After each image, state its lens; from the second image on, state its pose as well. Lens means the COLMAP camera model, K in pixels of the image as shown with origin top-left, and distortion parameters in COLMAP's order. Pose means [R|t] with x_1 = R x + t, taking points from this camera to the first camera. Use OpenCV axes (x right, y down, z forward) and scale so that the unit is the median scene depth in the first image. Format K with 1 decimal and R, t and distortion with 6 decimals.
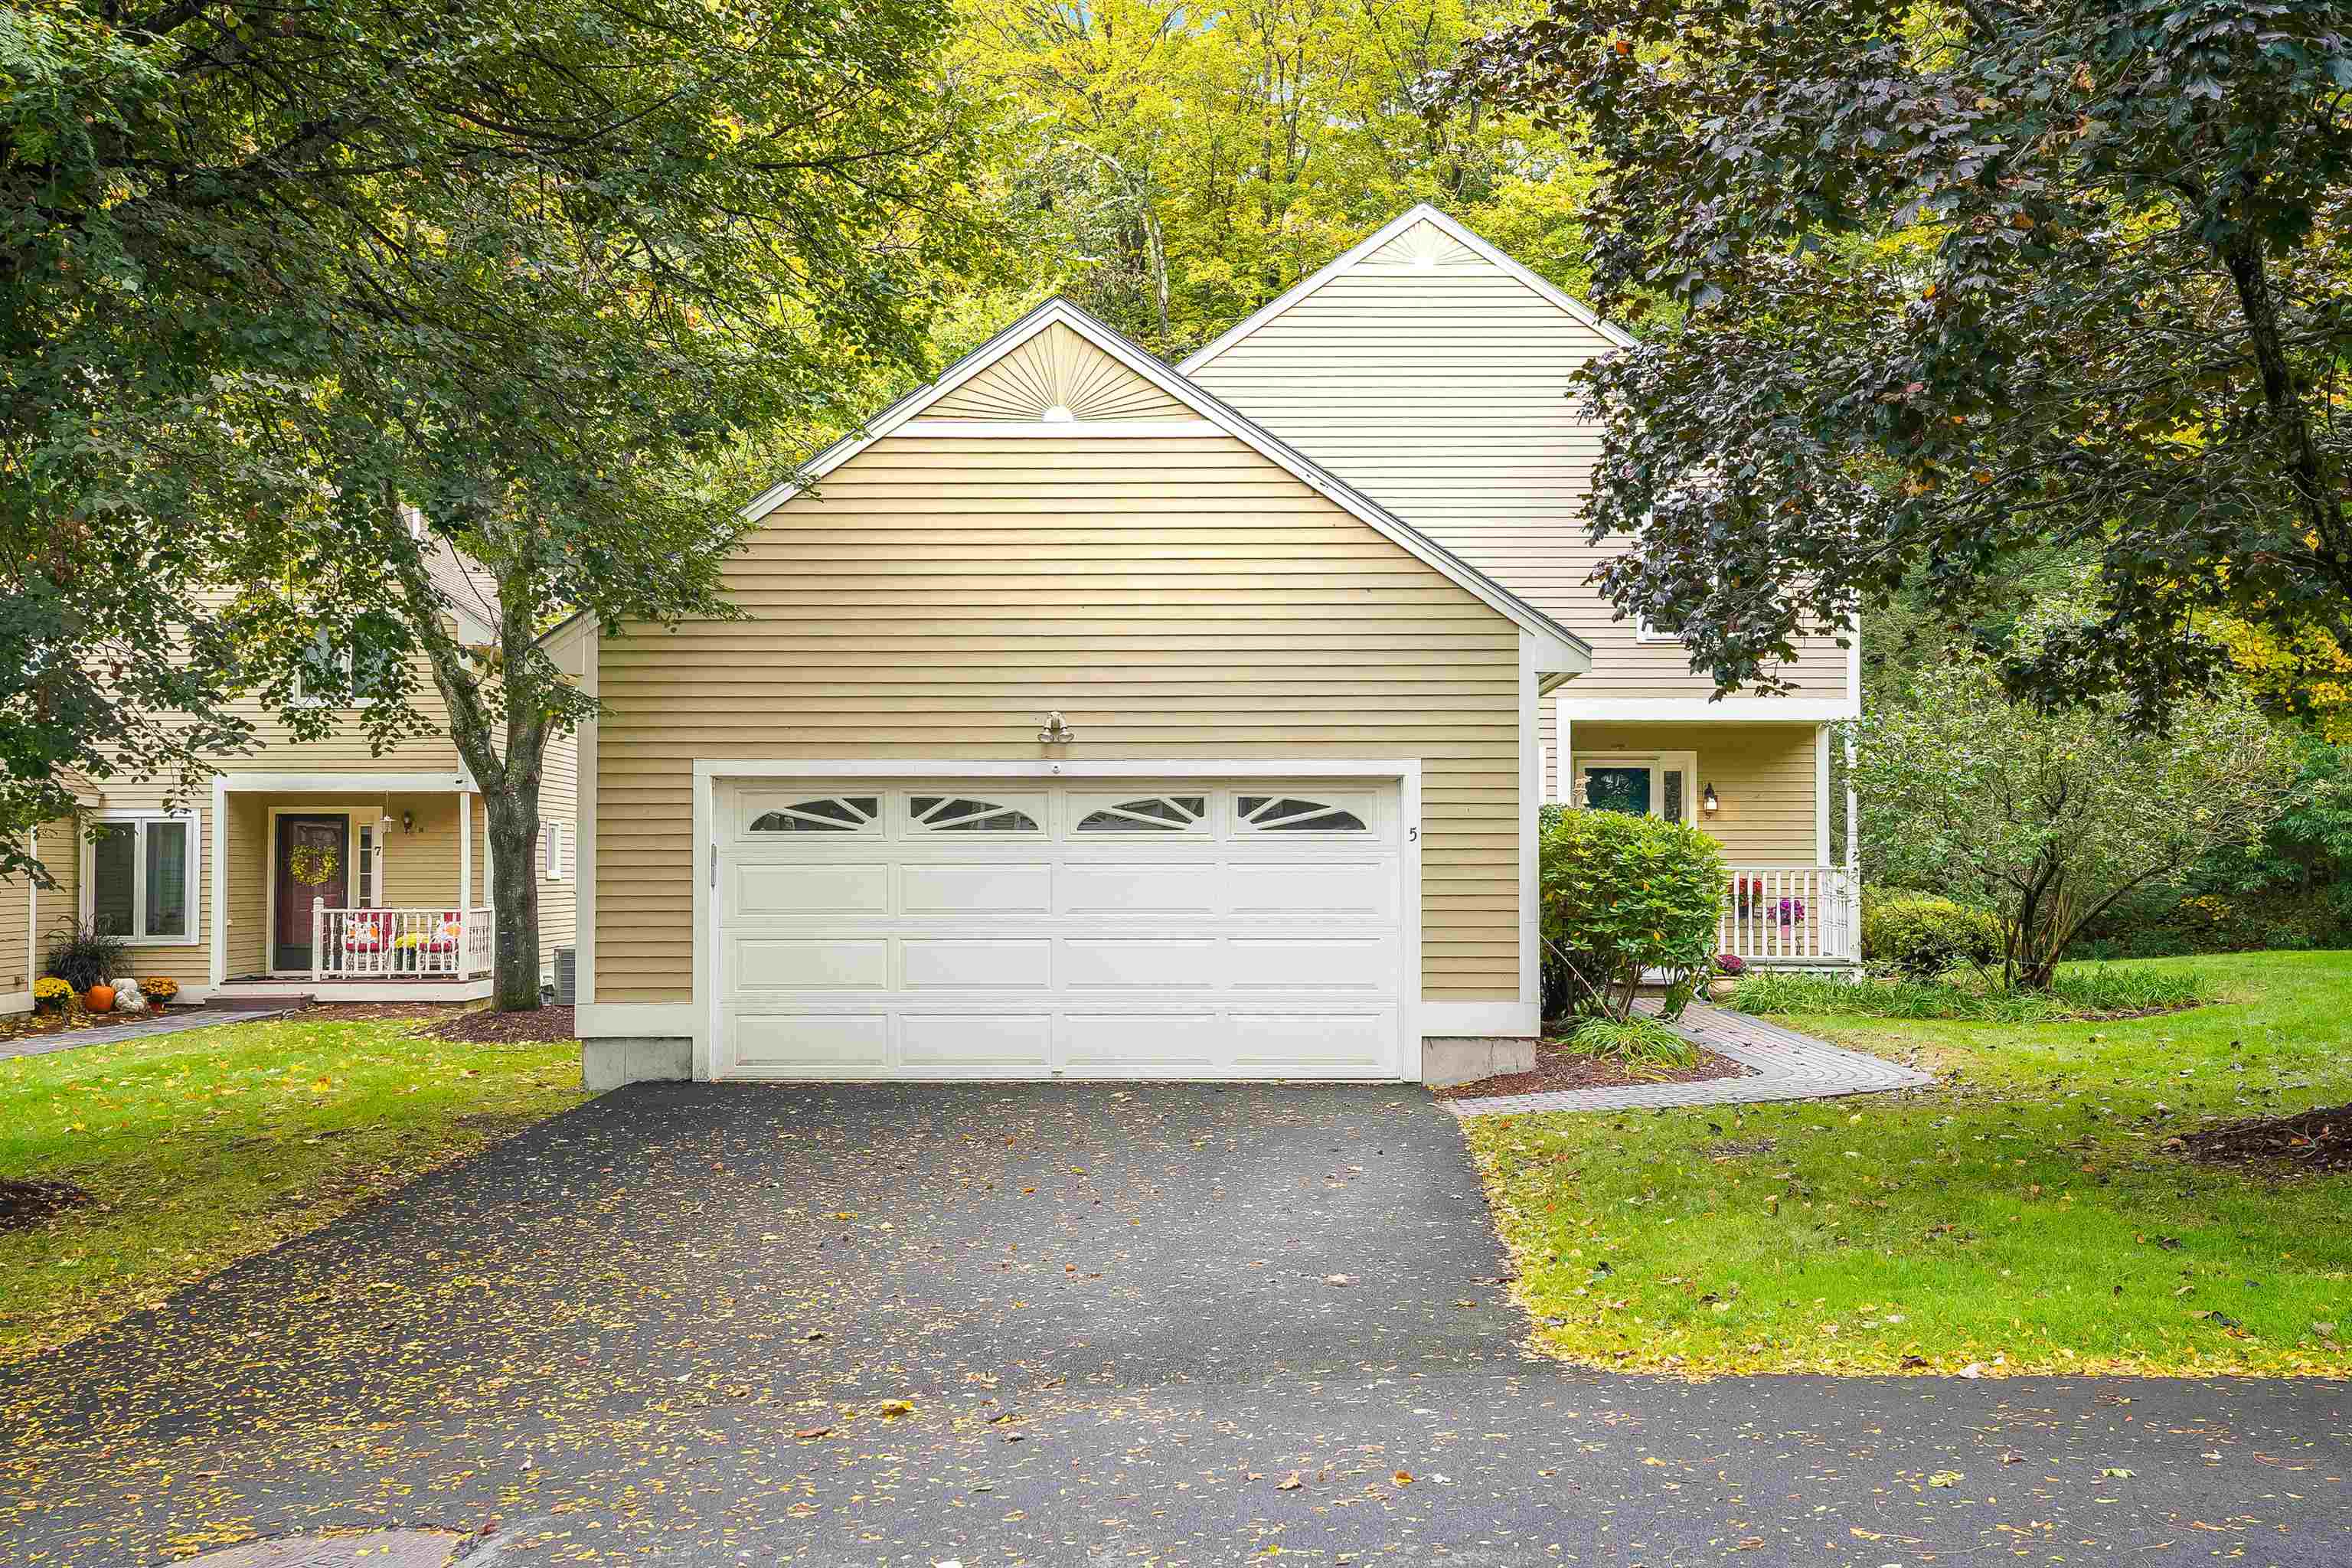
lens RADIAL K [[2383.4, 0, 1181.4], [0, 2383.4, 783.4], [0, 0, 1]] dist [-0.006067, 0.000000]
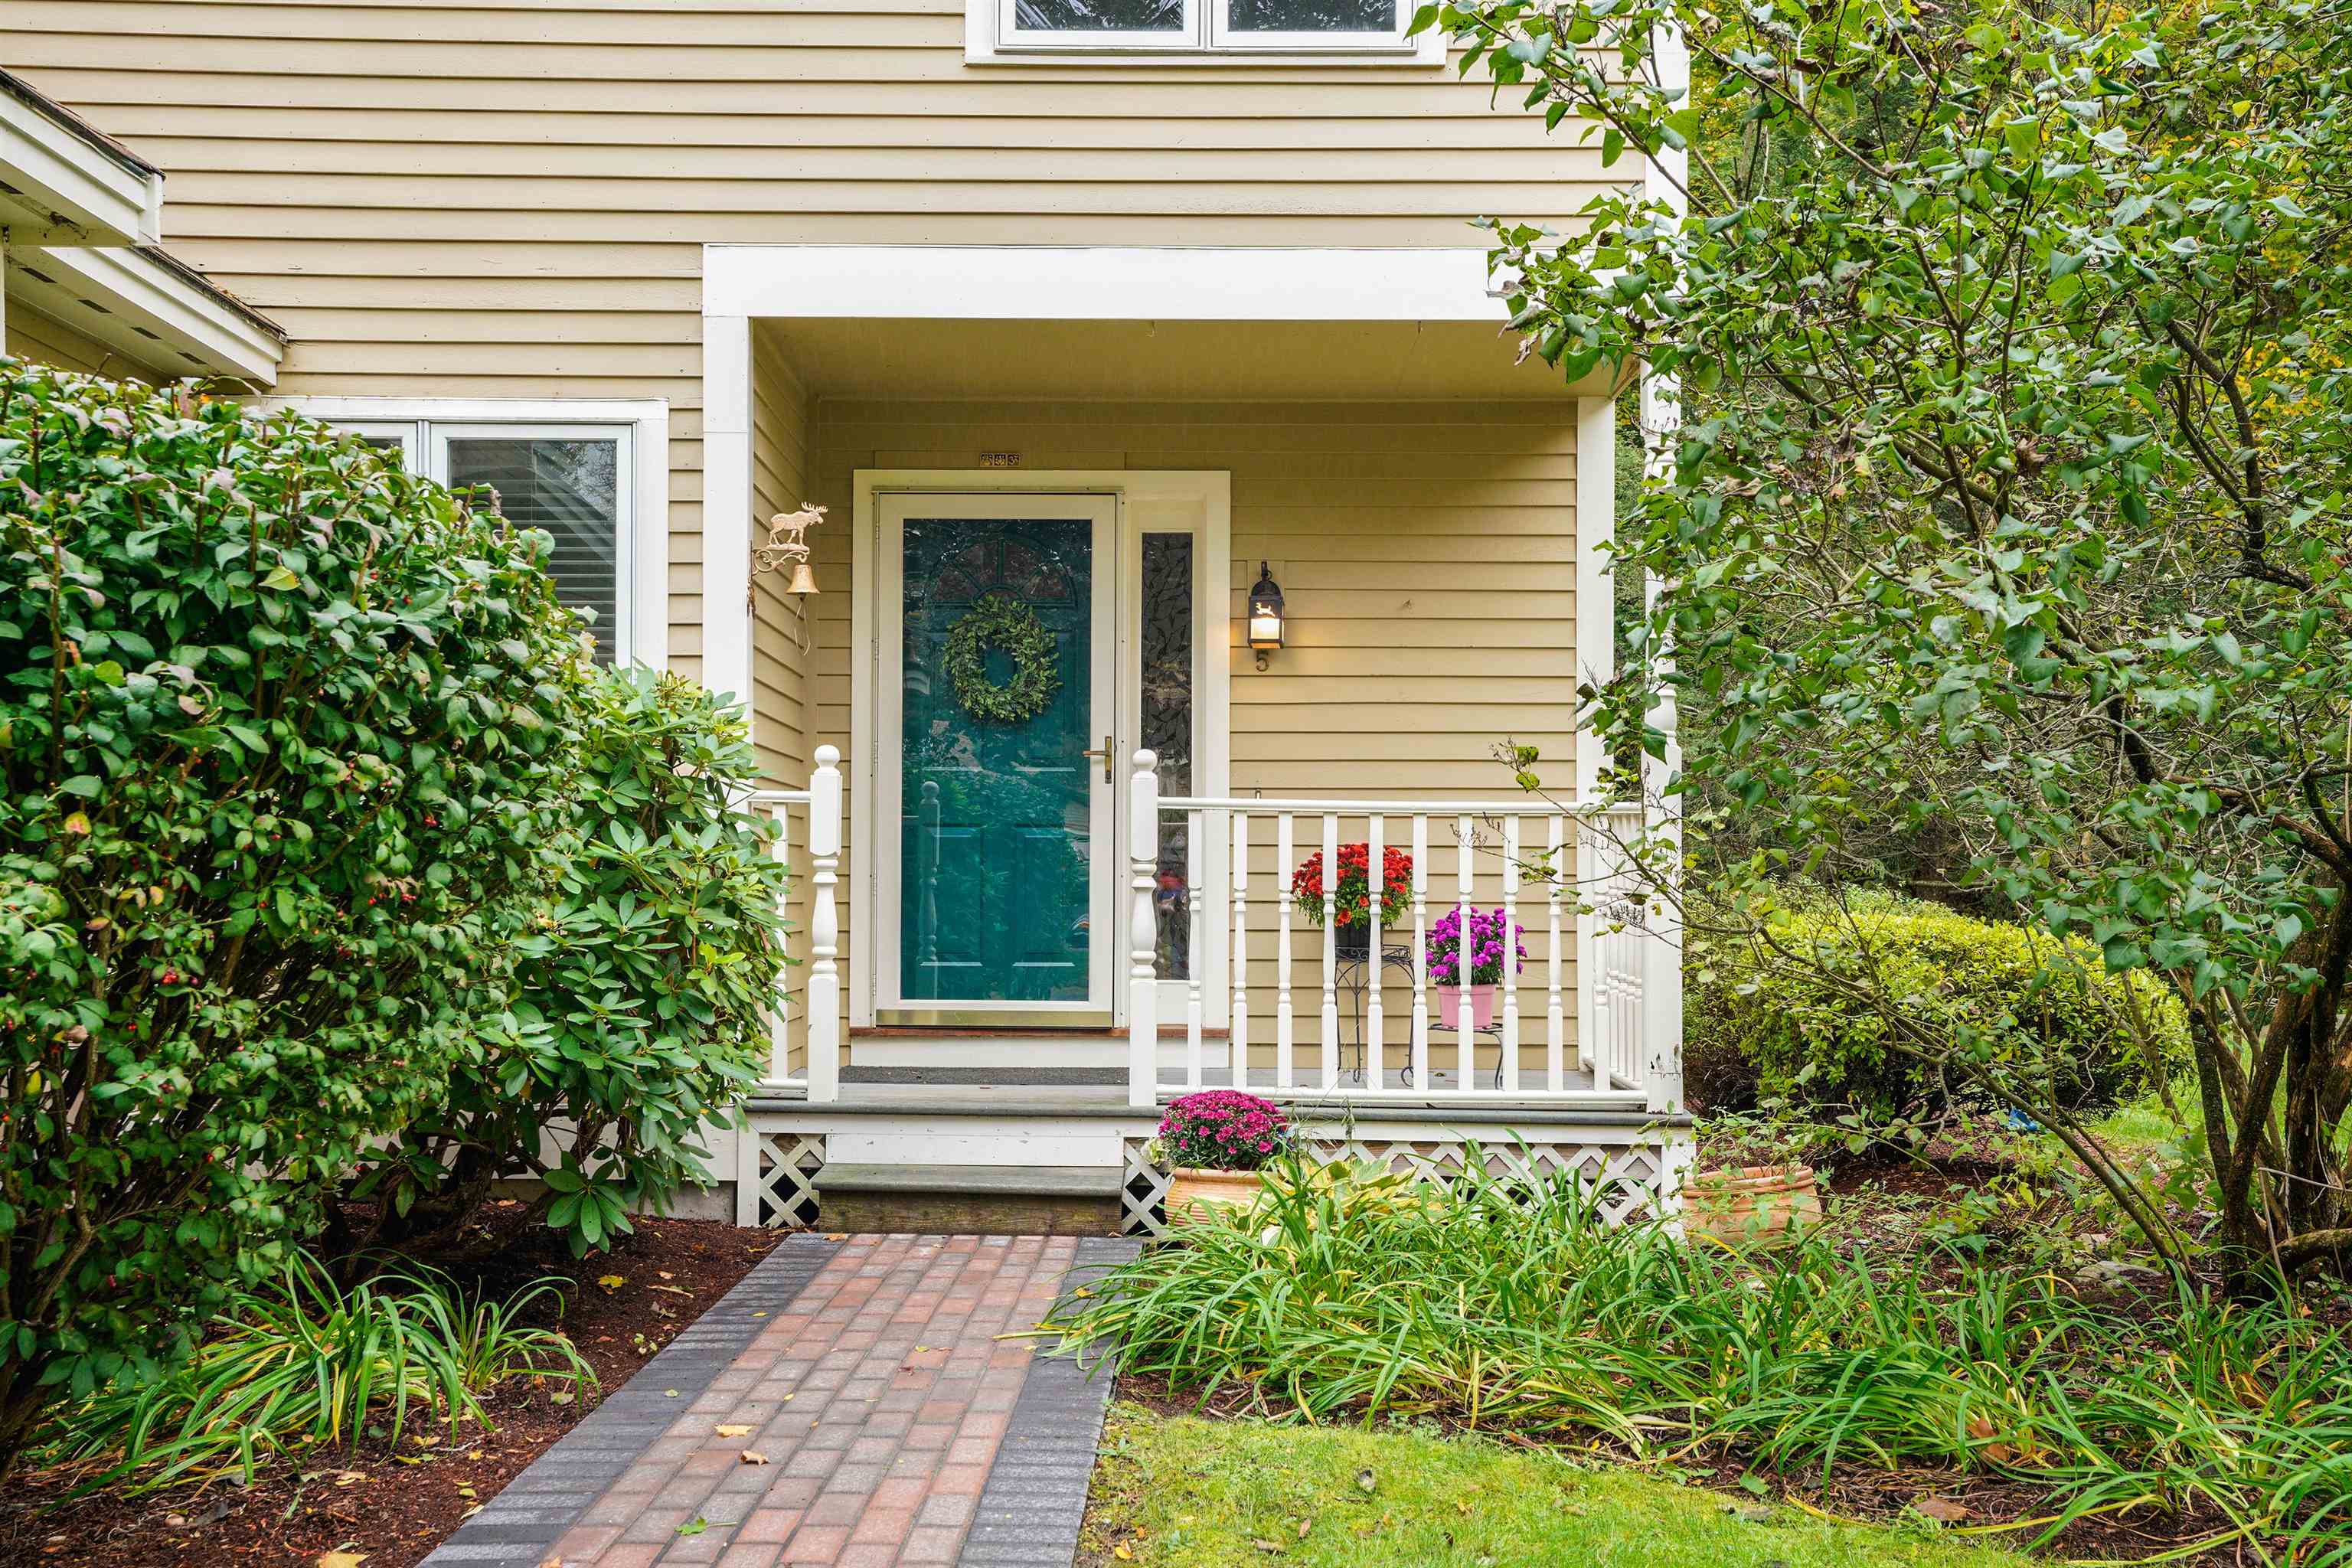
lens RADIAL K [[2383.4, 0, 1172.2], [0, 2383.4, 791.2], [0, 0, 1]] dist [-0.006067, 0.000000]
pose [[0.999910, 0.005500, 0.012225, 0.206020], [-0.005481, 0.999984, -0.001632, 0.033274], [-0.012233, 0.001564, 0.999924, 0.666206]]
